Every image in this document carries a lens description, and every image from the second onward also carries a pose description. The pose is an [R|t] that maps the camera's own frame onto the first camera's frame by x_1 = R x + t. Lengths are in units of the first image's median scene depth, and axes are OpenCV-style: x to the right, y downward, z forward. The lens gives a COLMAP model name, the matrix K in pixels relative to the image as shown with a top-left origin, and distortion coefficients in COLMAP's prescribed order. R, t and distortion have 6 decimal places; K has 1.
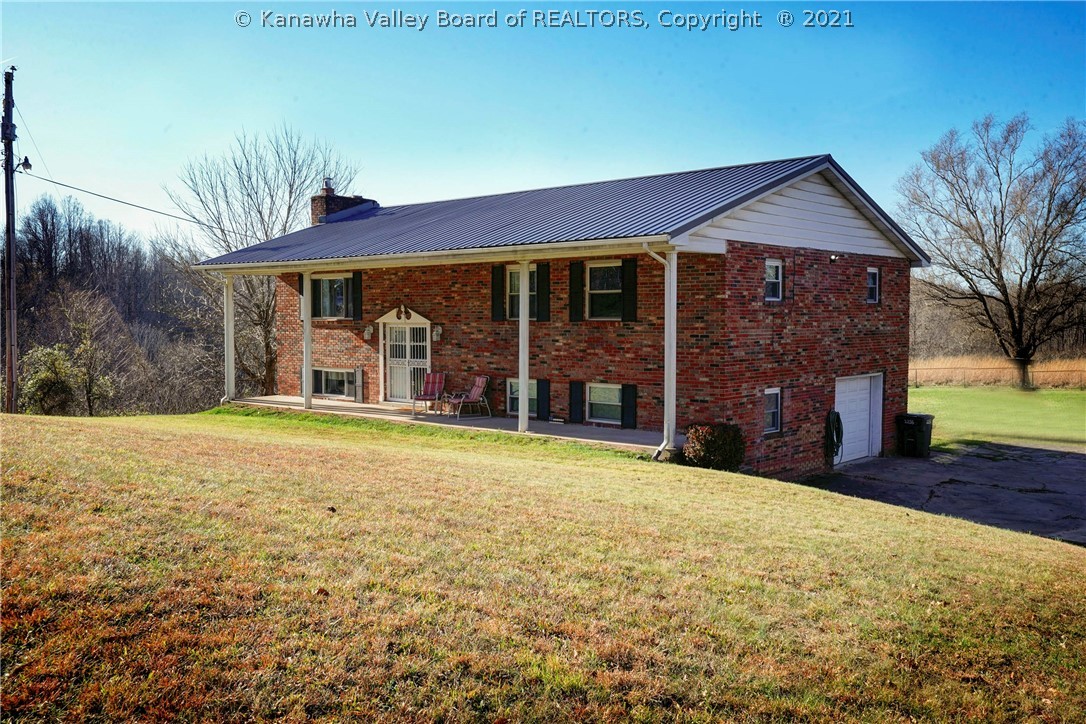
lens RADIAL K [[997.7, 0, 543.3], [0, 997.7, 360.9], [0, 0, 1]] dist [0.008749, 0.000000]
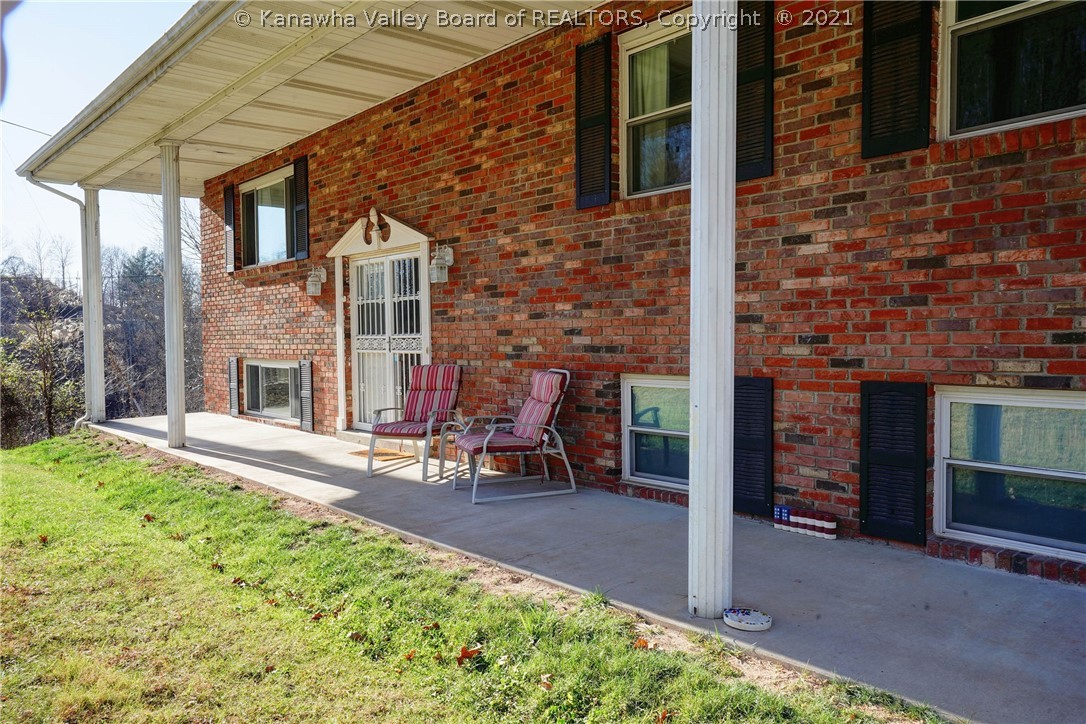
lens RADIAL K [[814.5, 0, 542.7], [0, 814.5, 362.7], [0, 0, 1]] dist [0.007080, 0.001155]
pose [[0.993527, -0.005135, -0.113483, -0.031040], [0.003795, 0.999921, -0.012021, 0.015835], [0.113536, 0.011513, 0.993467, 0.705873]]
